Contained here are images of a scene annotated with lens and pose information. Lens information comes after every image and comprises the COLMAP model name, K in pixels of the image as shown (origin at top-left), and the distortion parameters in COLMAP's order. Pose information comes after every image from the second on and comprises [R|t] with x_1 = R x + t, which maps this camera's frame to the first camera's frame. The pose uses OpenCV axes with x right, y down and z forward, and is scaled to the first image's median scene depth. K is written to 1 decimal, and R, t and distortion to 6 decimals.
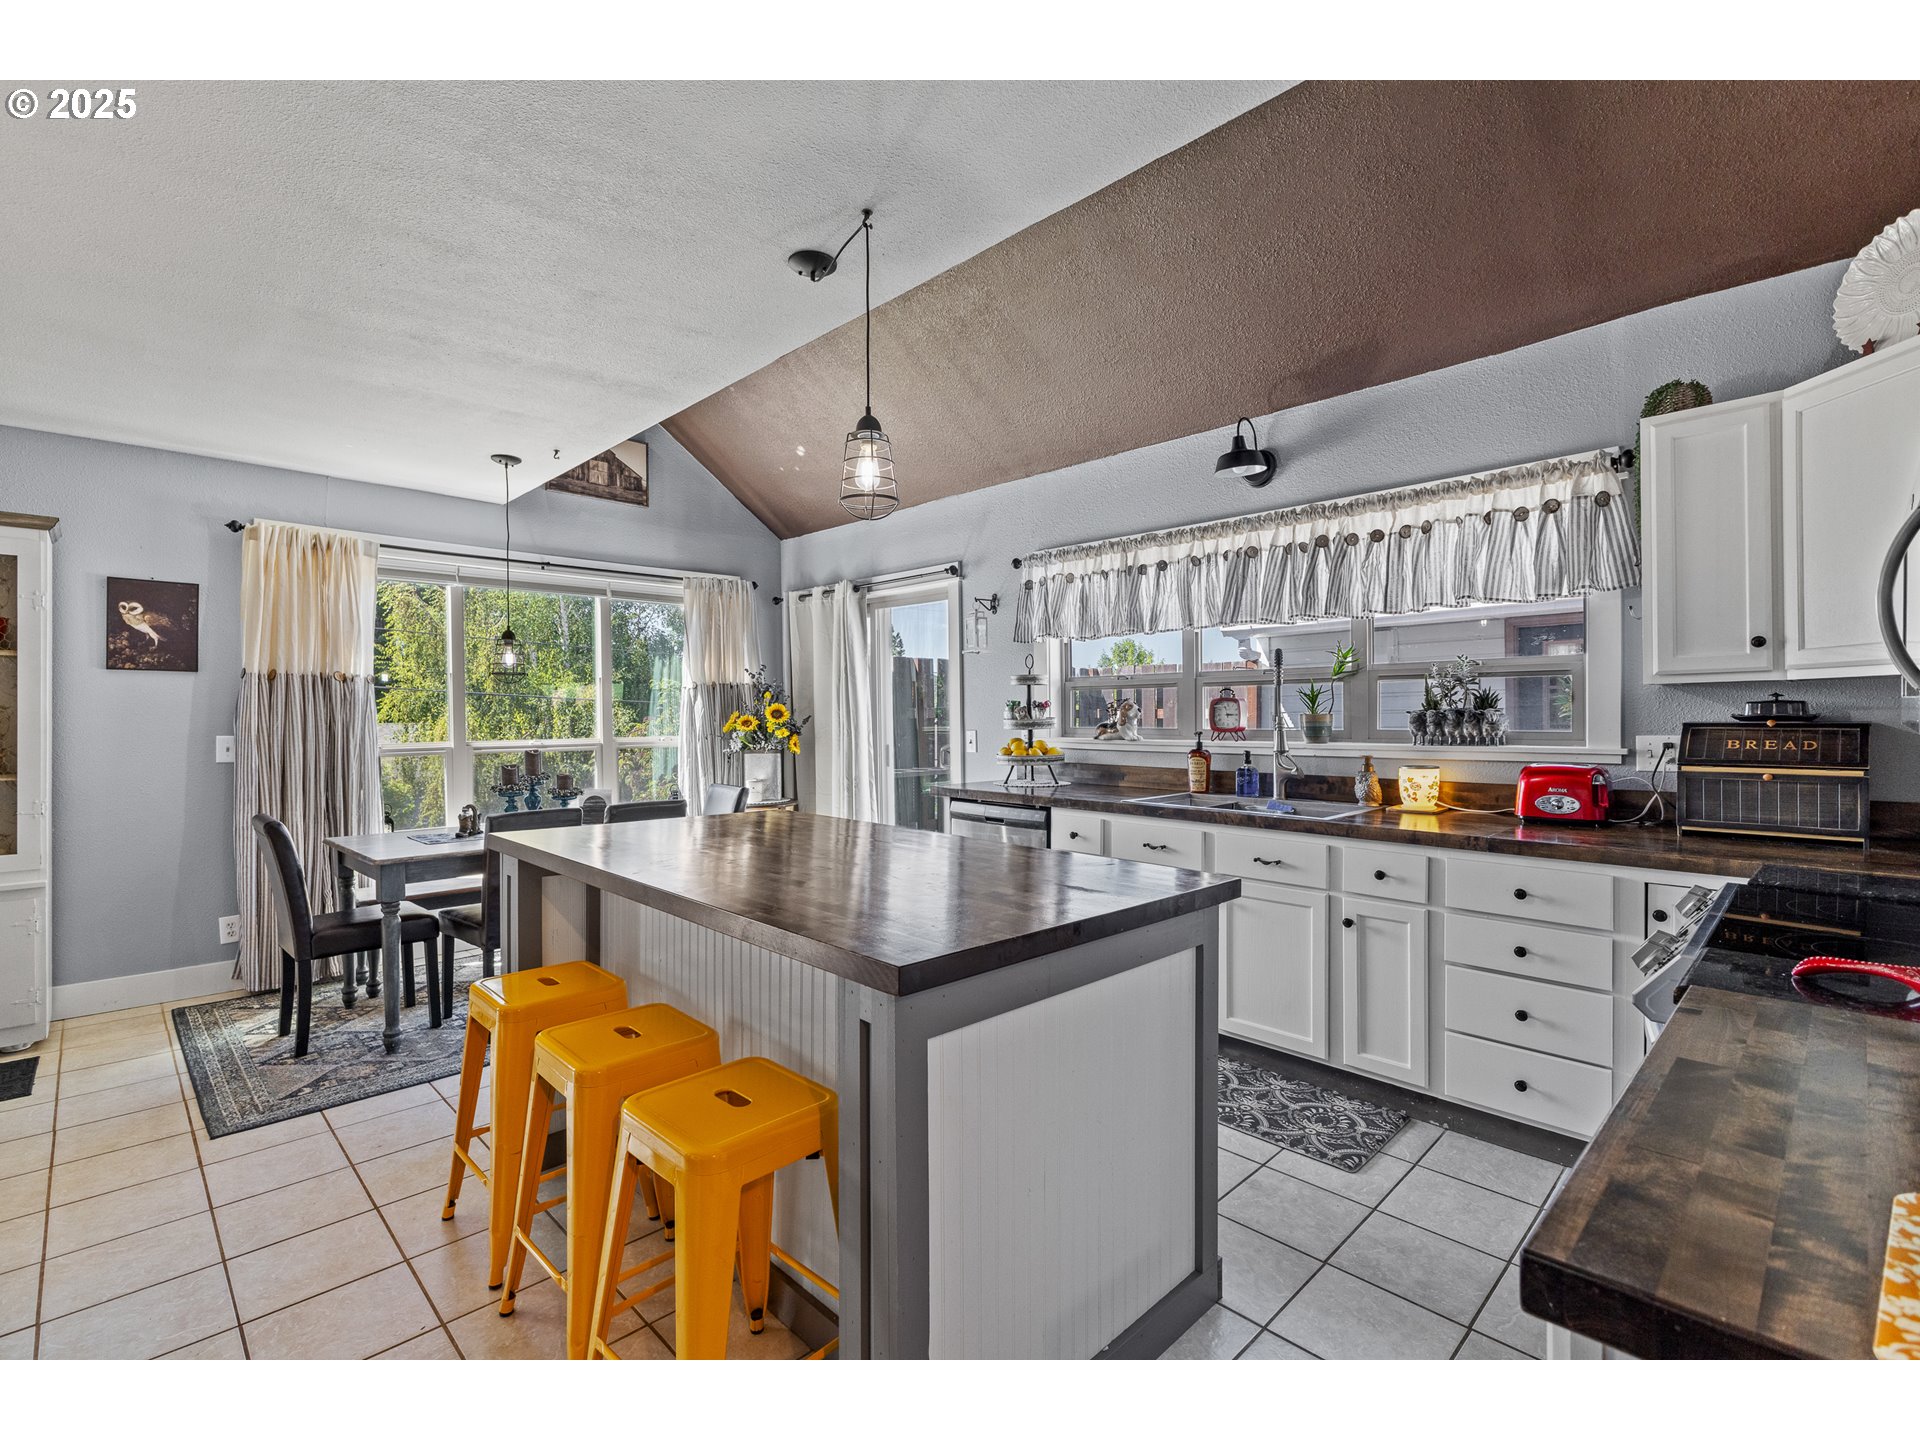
lens RADIAL K [[880.2, 0, 964.1], [0, 880.2, 702.0], [0, 0, 1]] dist [-0.000983, -0.001257]
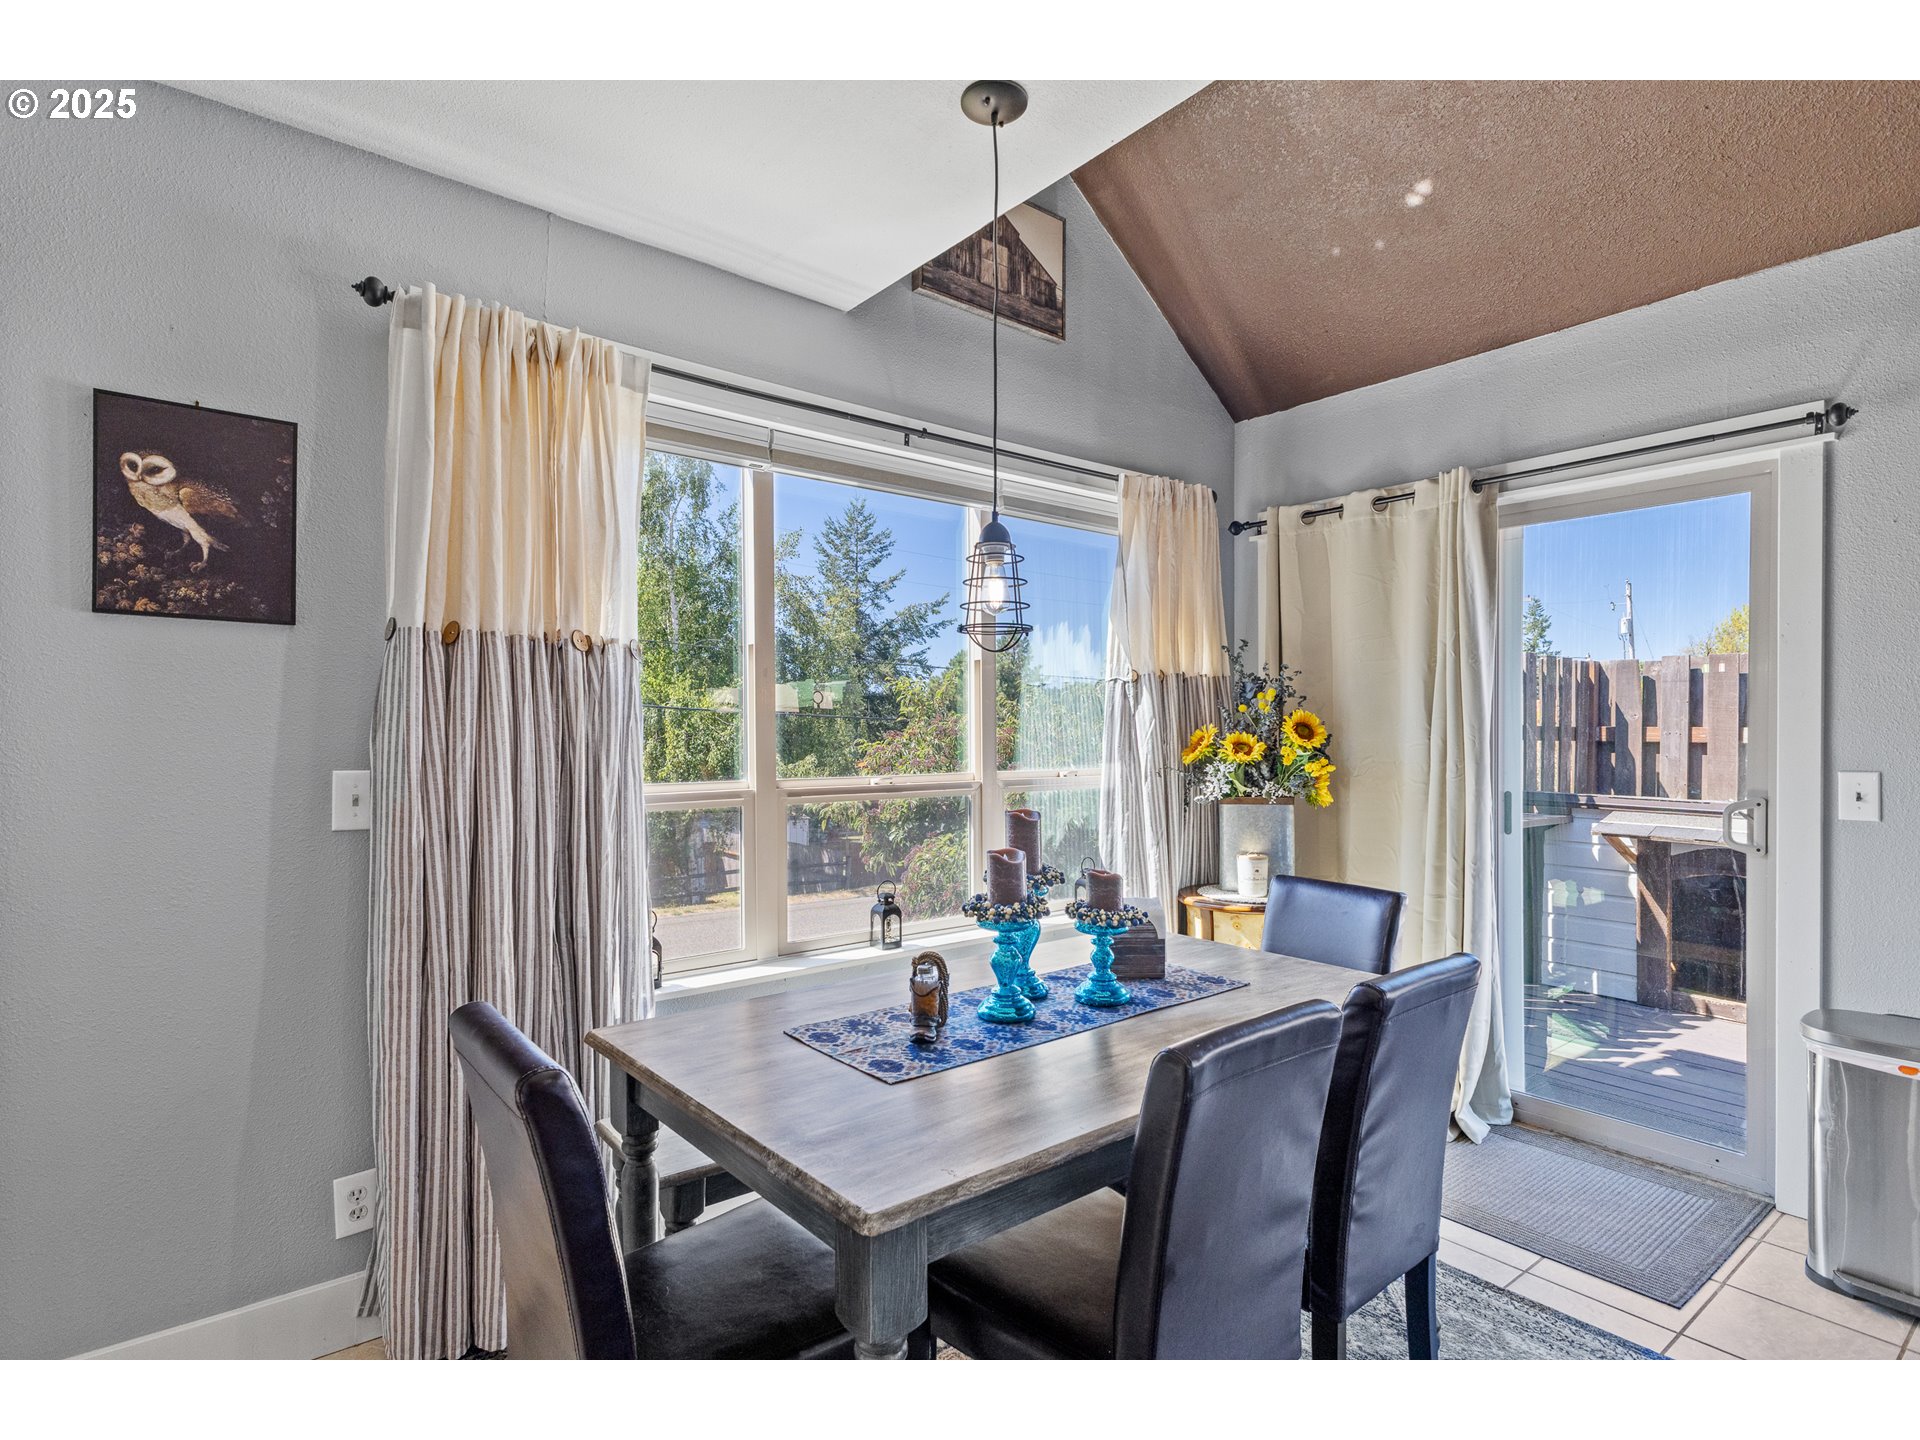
lens RADIAL K [[994.3, 0, 960.0], [0, 994.3, 720.0], [0, 0, 1]] dist [0.017042, 0.000132]
pose [[0.994029, 0.007265, -0.108874, -0.449281], [-0.006945, 0.999970, 0.003323, 0.008592], [0.108894, -0.002547, 0.994050, 0.497189]]
